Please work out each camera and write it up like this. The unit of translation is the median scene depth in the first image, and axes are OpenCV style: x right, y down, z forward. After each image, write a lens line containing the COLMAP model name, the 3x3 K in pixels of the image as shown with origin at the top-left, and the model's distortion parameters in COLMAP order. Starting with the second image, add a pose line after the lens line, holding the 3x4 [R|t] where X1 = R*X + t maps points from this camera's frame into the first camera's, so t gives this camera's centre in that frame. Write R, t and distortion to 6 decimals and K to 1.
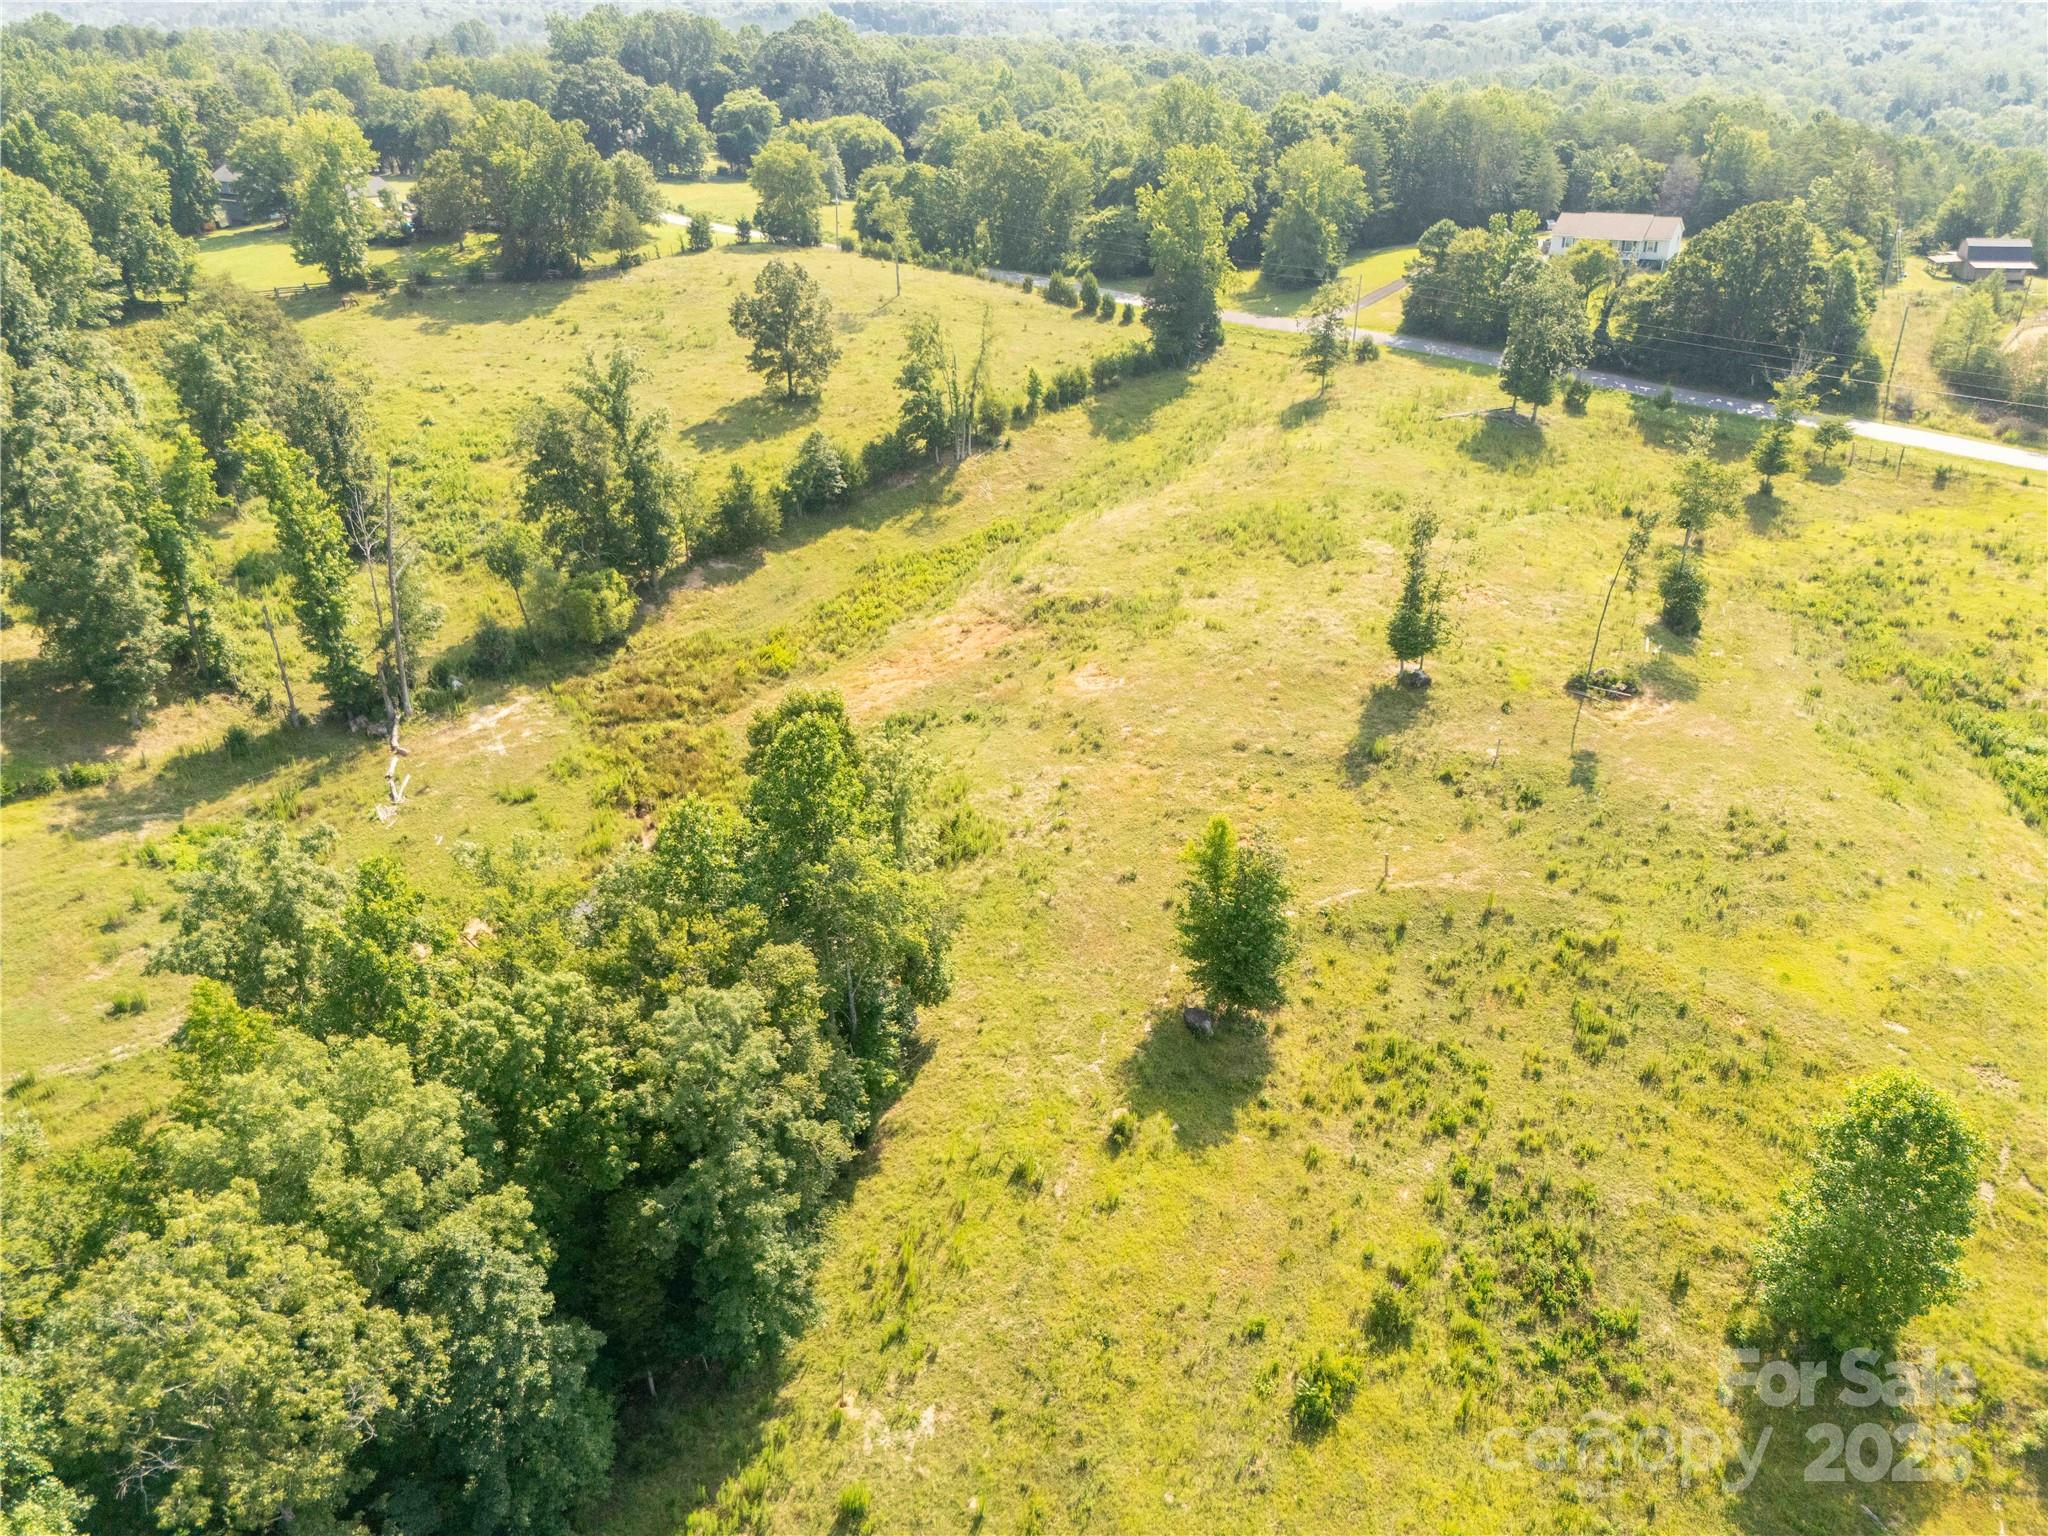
lens RADIAL K [[1503.0, 0, 1021.8], [0, 1503.0, 756.9], [0, 0, 1]] dist [0.062497, -0.058184]
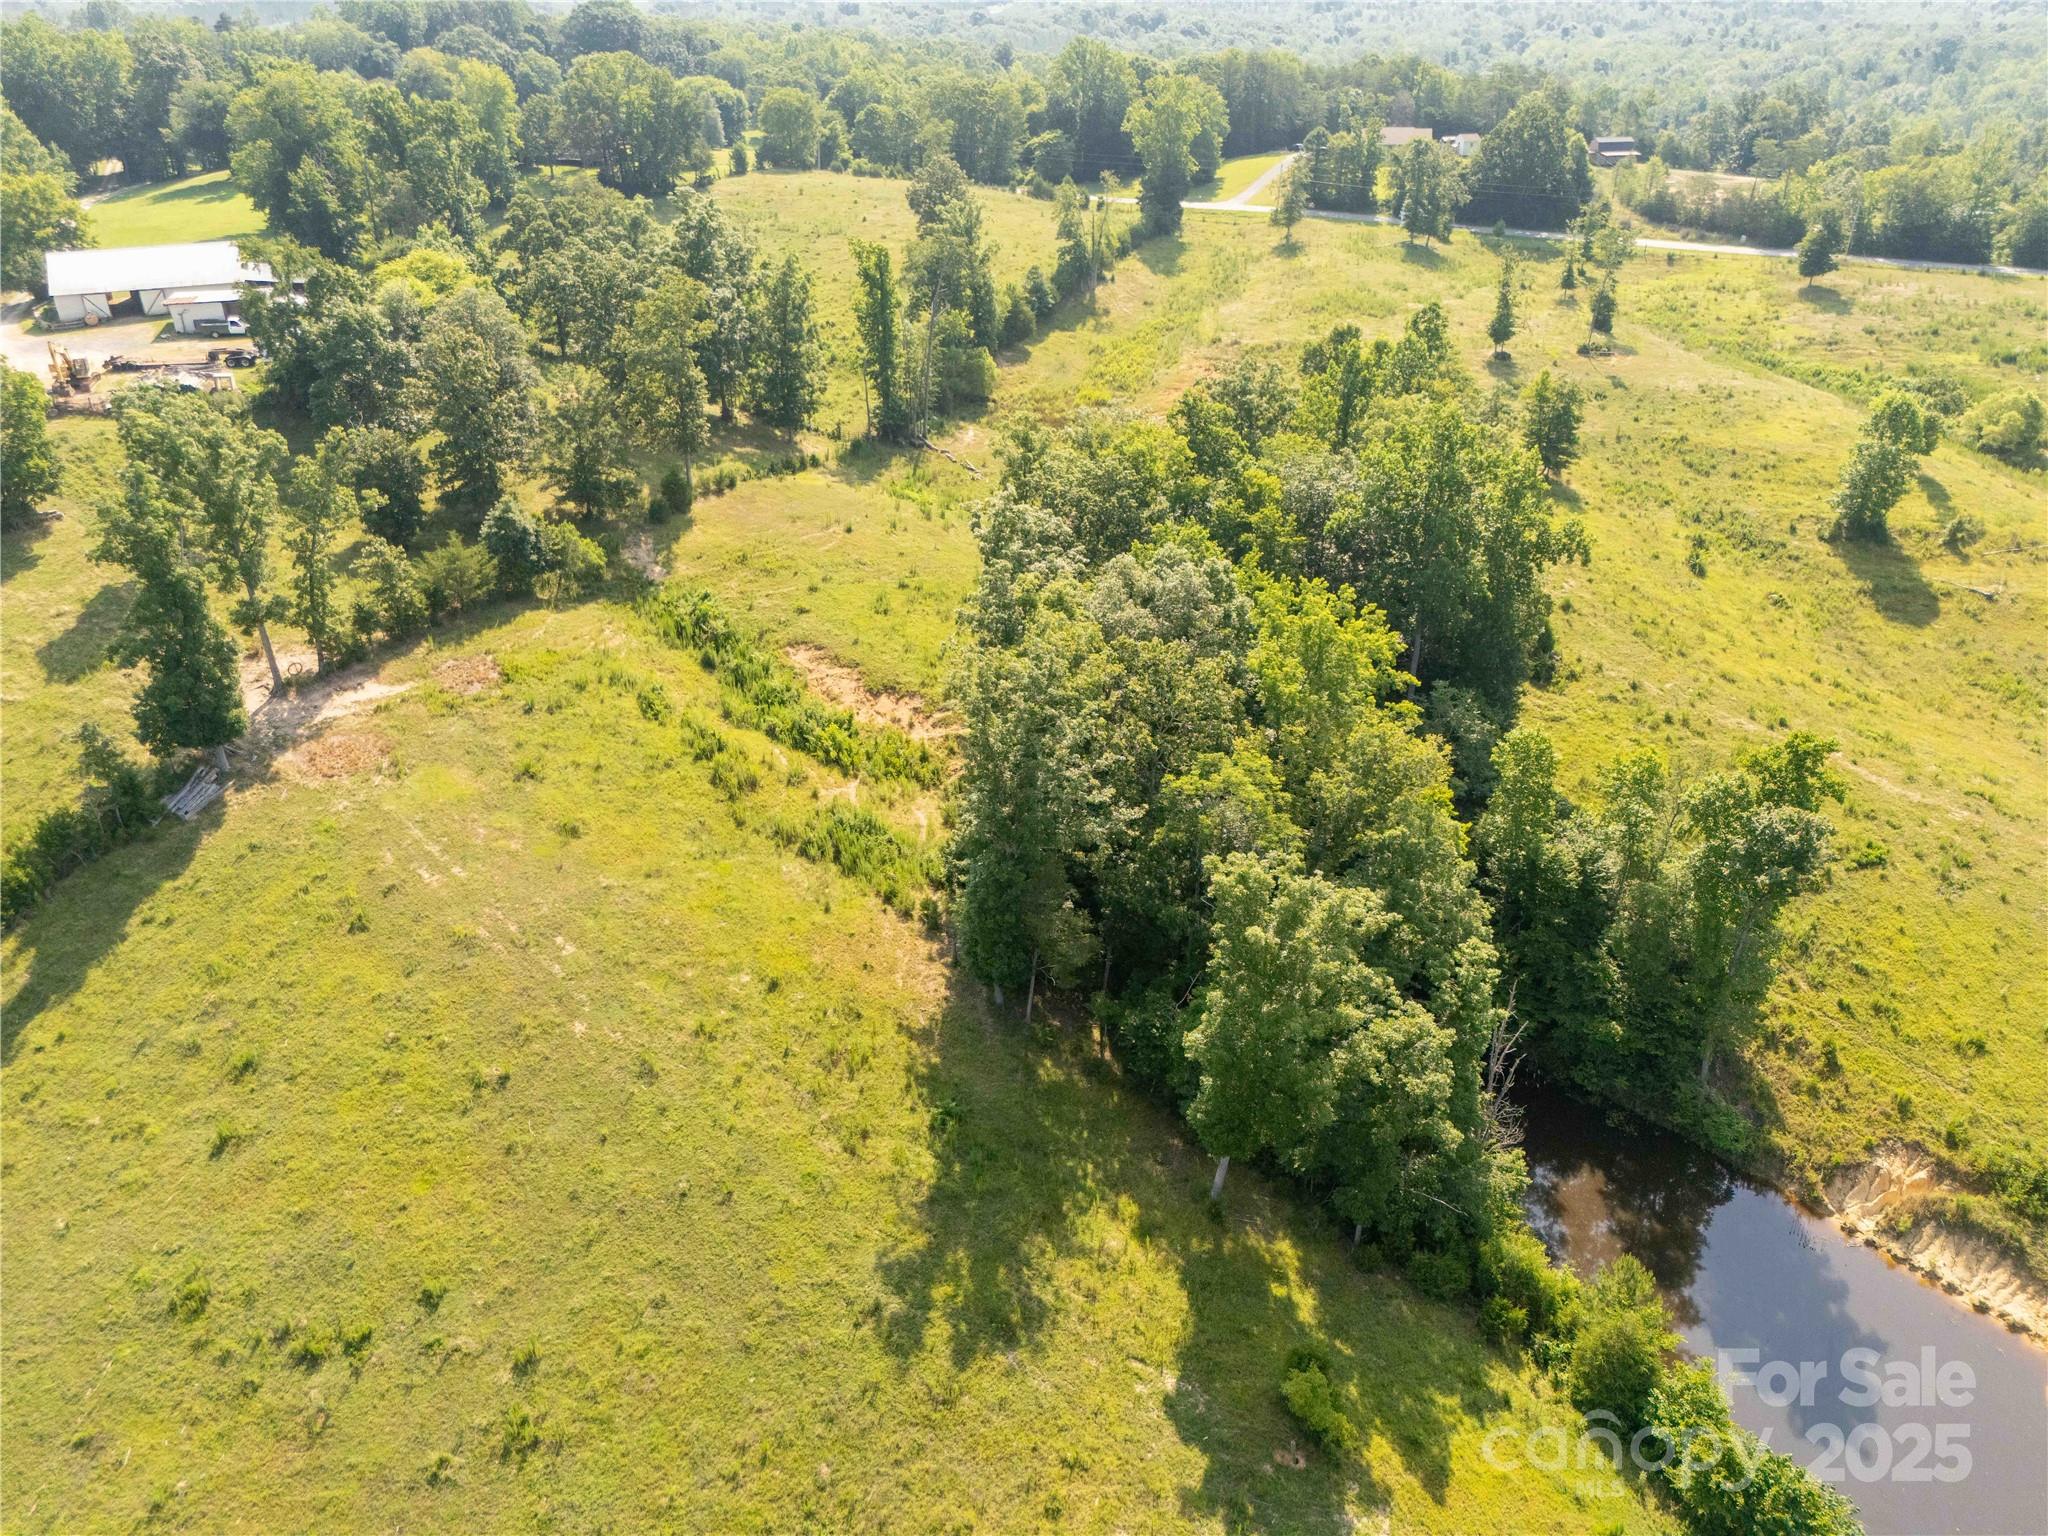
lens RADIAL K [[1503.0, 0, 1023.8], [0, 1503.0, 770.6], [0, 0, 1]] dist [0.062497, -0.058184]
pose [[0.944289, -0.144663, 0.295619, -0.709038], [0.141563, 0.989412, 0.031983, 0.240429], [-0.297116, 0.011648, 0.954770, -0.426030]]
